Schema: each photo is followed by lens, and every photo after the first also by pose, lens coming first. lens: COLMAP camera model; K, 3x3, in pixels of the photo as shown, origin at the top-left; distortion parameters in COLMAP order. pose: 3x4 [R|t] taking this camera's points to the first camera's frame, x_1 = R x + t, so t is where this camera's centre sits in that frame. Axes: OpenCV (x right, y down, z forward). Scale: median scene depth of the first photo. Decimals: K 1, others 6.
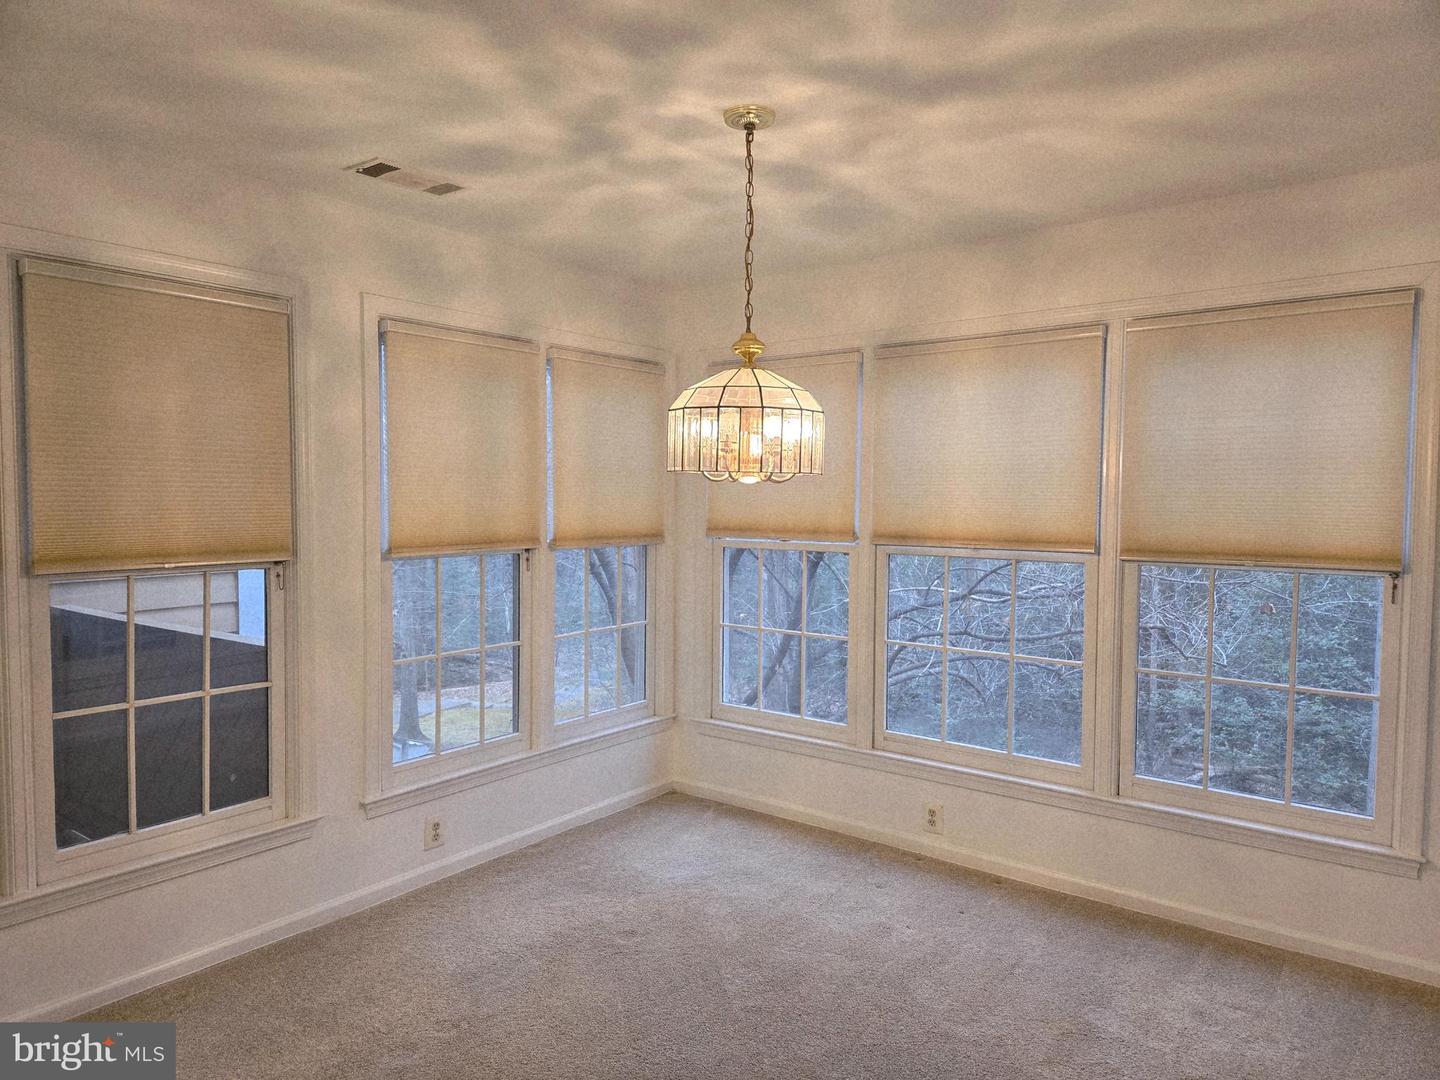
lens RADIAL K [[947.8, 0, 716.9], [0, 947.8, 534.3], [0, 0, 1]] dist [0.094109, -0.073719]
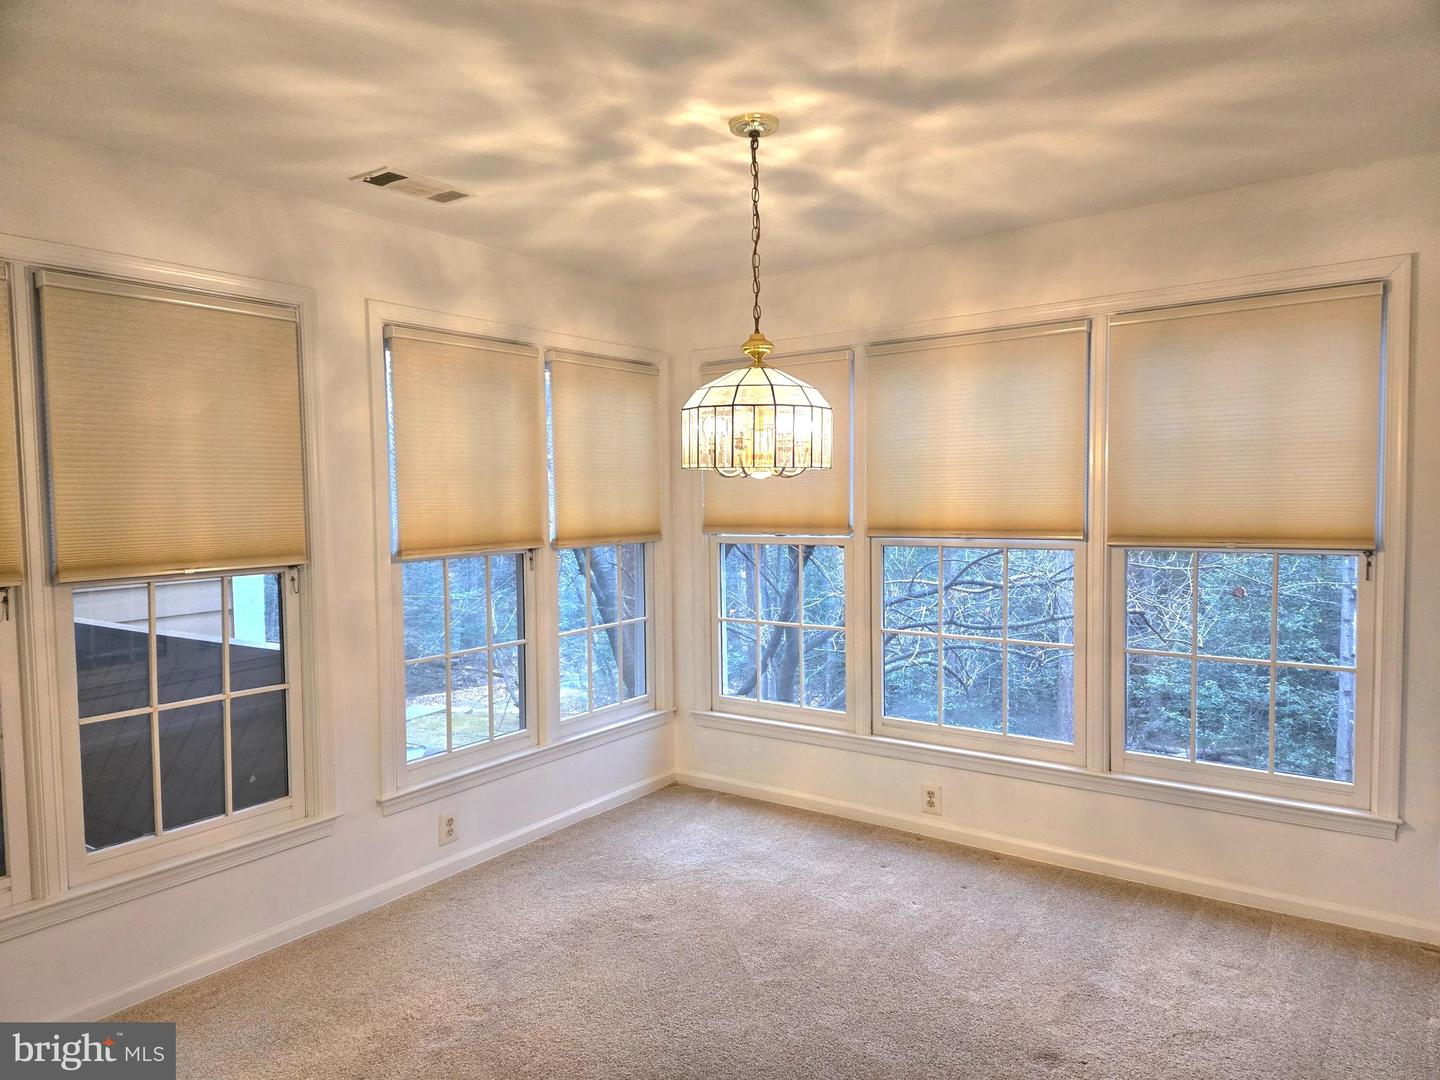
lens RADIAL K [[945.8, 0, 720.0], [0, 945.8, 540.0], [0, 0, 1]] dist [0.100981, -0.079943]
pose [[0.999284, -0.022675, 0.030297, -0.033763], [0.022472, 0.999723, 0.007033, 0.004215], [-0.030448, -0.006347, 0.999516, -0.028356]]
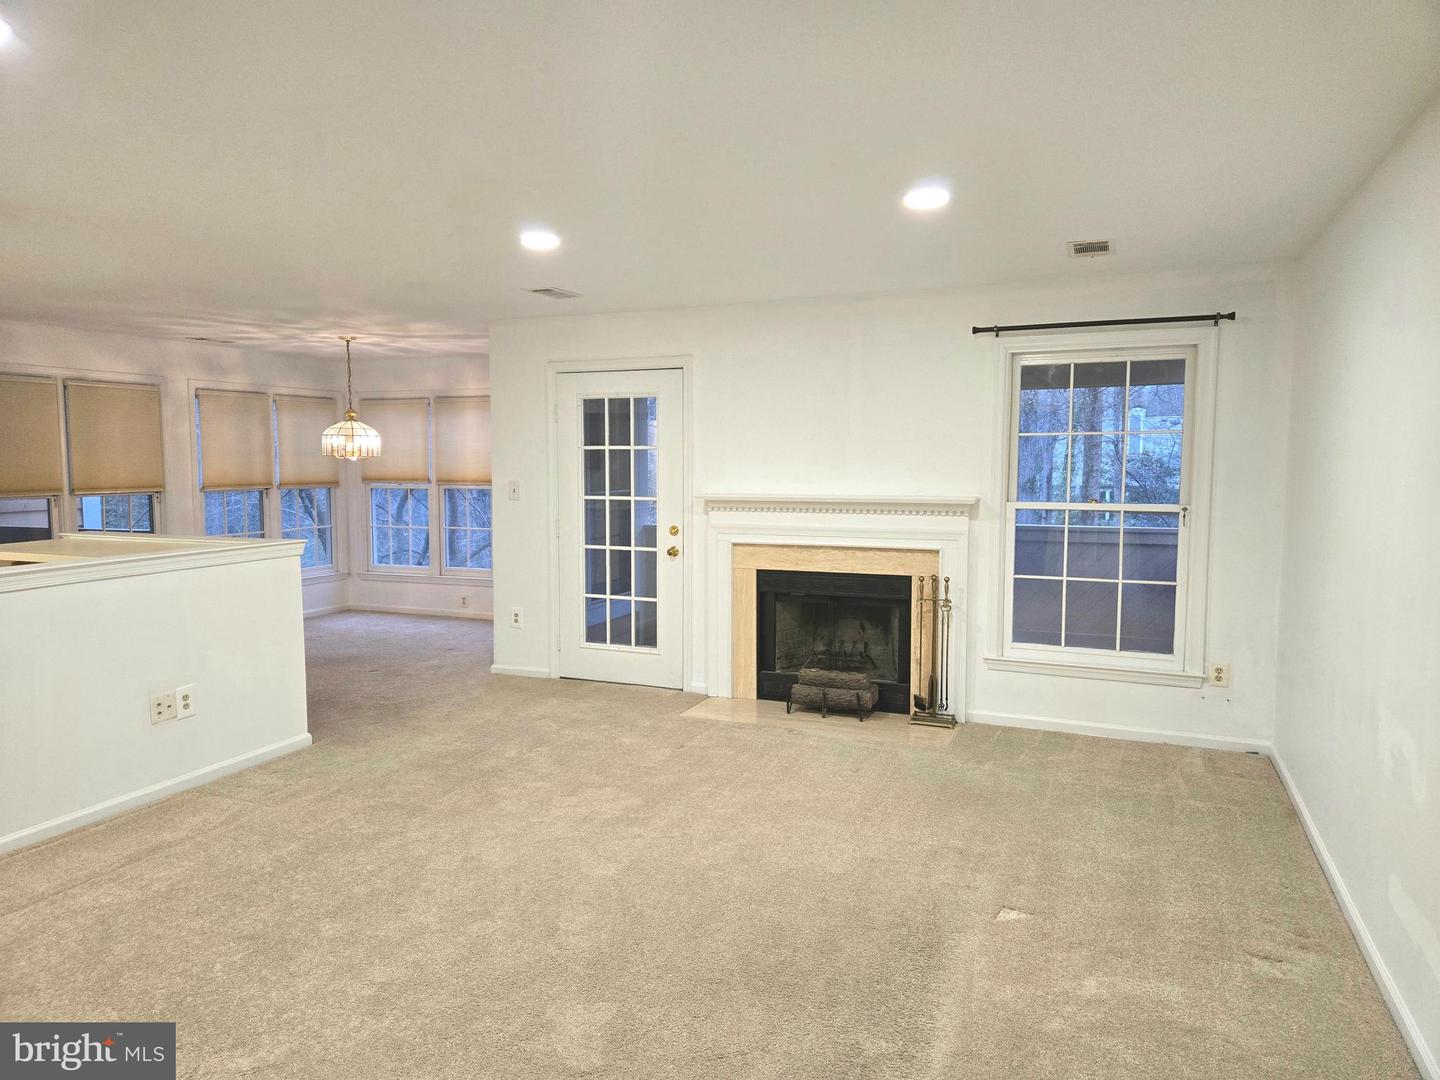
lens RADIAL K [[950.9, 0, 713.9], [0, 950.9, 529.9], [0, 0, 1]] dist [0.098204, -0.082156]
pose [[0.967768, -0.026101, 0.250487, 0.286386], [0.017839, 0.999221, 0.035195, 0.062225], [-0.251211, -0.029592, 0.967480, -1.713491]]
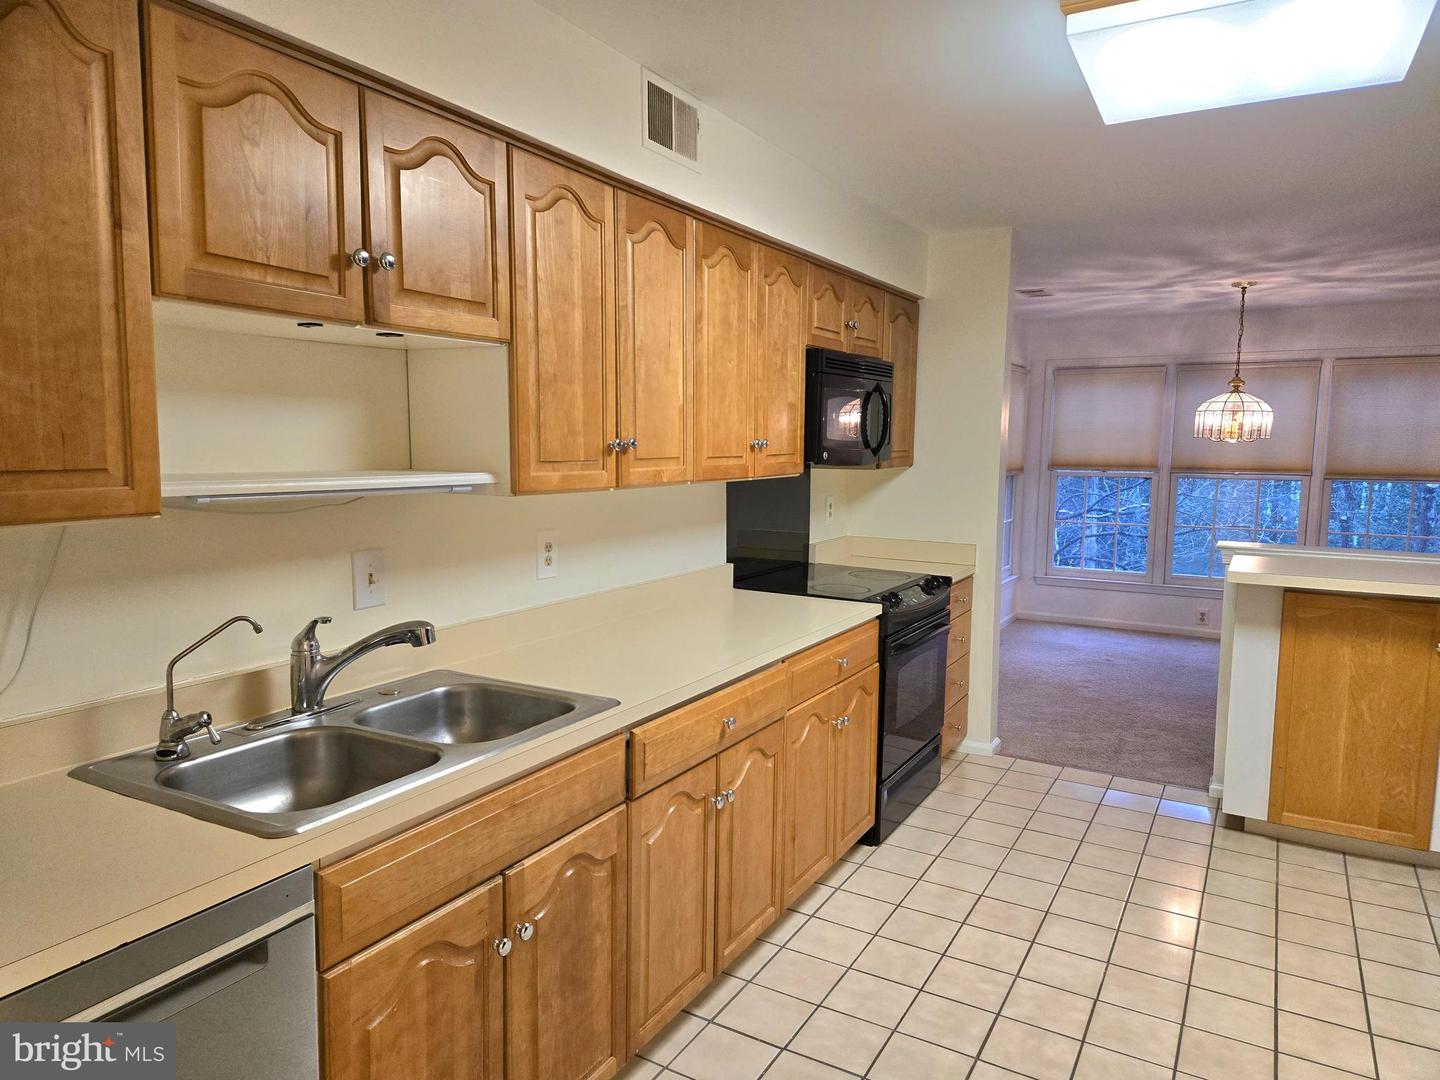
lens RADIAL K [[945.8, 0, 720.0], [0, 945.8, 540.0], [0, 0, 1]] dist [0.100981, -0.079943]
pose [[0.991896, -0.011542, 0.126525, -1.168212], [0.003019, 0.997725, 0.067343, 0.015363], [-0.127014, -0.066415, 0.989675, -0.919592]]
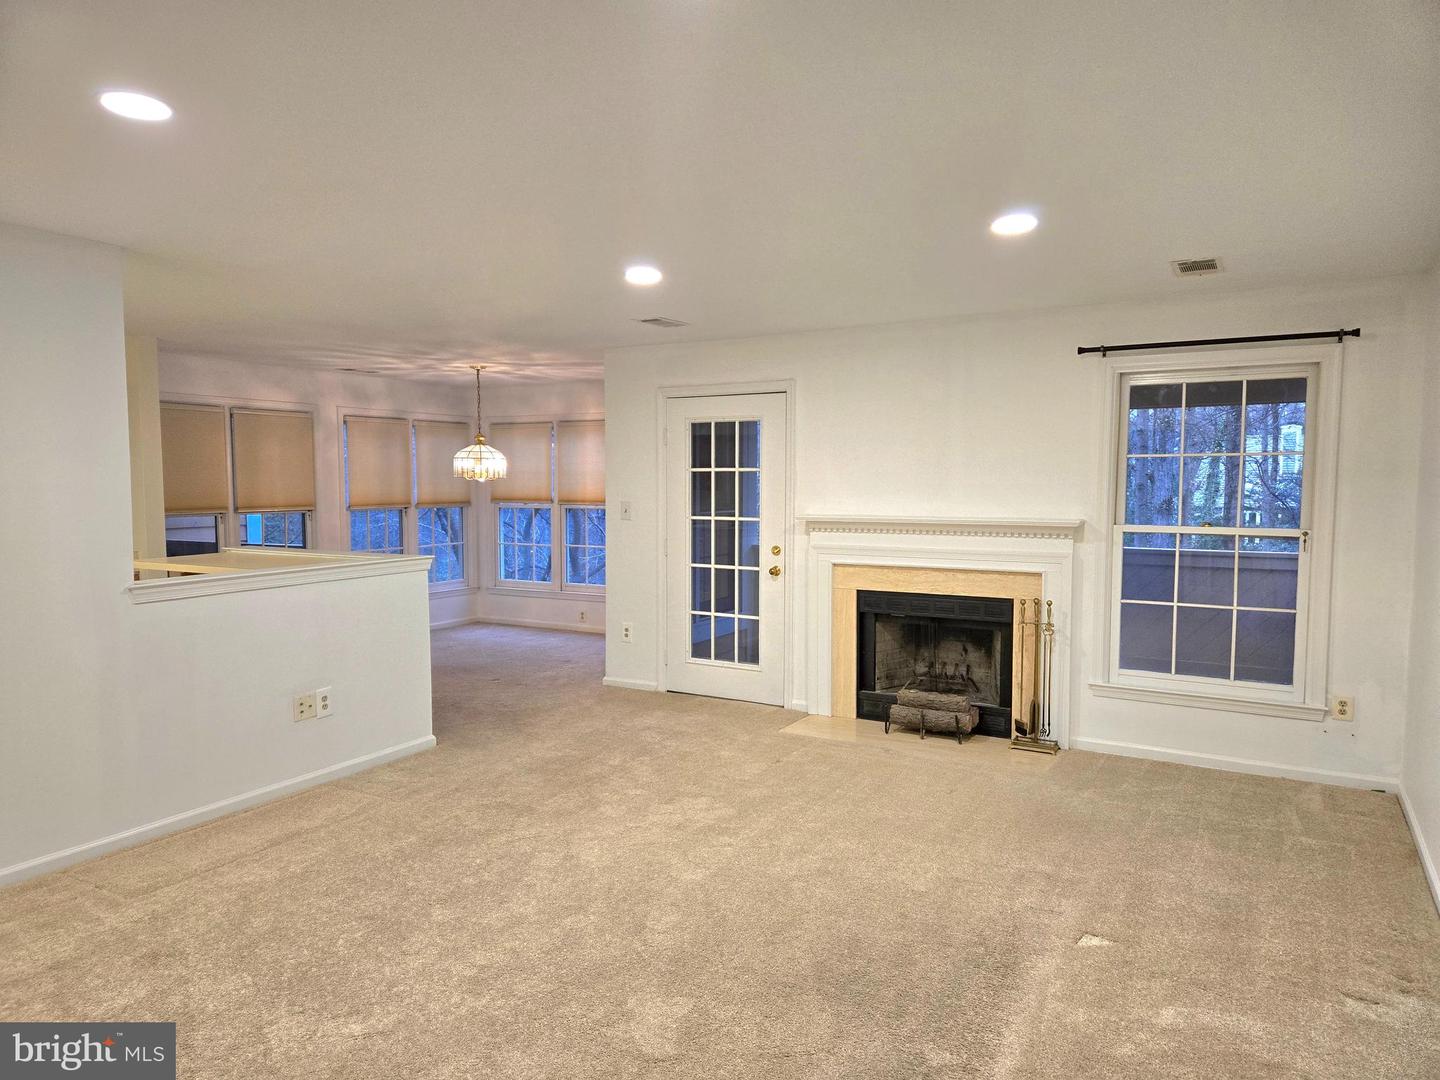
lens RADIAL K [[945.8, 0, 720.0], [0, 945.8, 540.0], [0, 0, 1]] dist [0.100981, -0.079943]
pose [[0.991218, -0.015072, 0.131377, 0.314899], [0.012096, 0.999653, 0.023421, 0.060935], [-0.131685, -0.021626, 0.991056, -1.752799]]
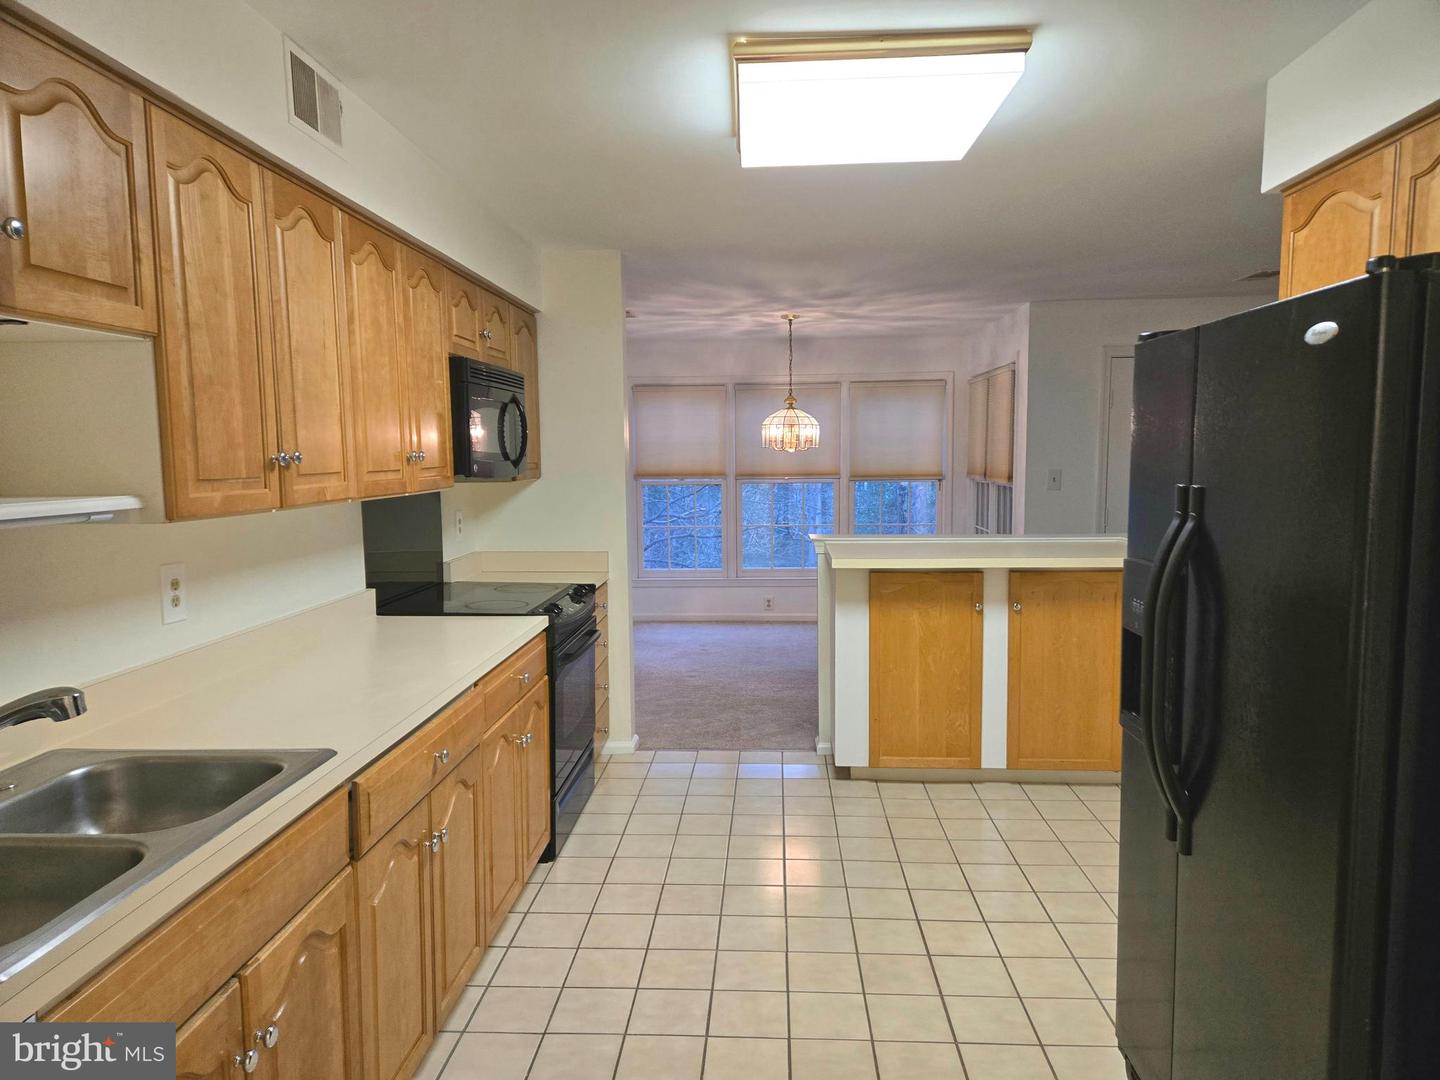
lens RADIAL K [[947.8, 0, 716.9], [0, 947.8, 534.3], [0, 0, 1]] dist [0.094109, -0.073719]
pose [[0.828571, -0.063233, 0.556302, -1.290257], [0.038600, 0.997689, 0.055912, 0.016781], [-0.558552, -0.024854, 0.829097, -0.873117]]
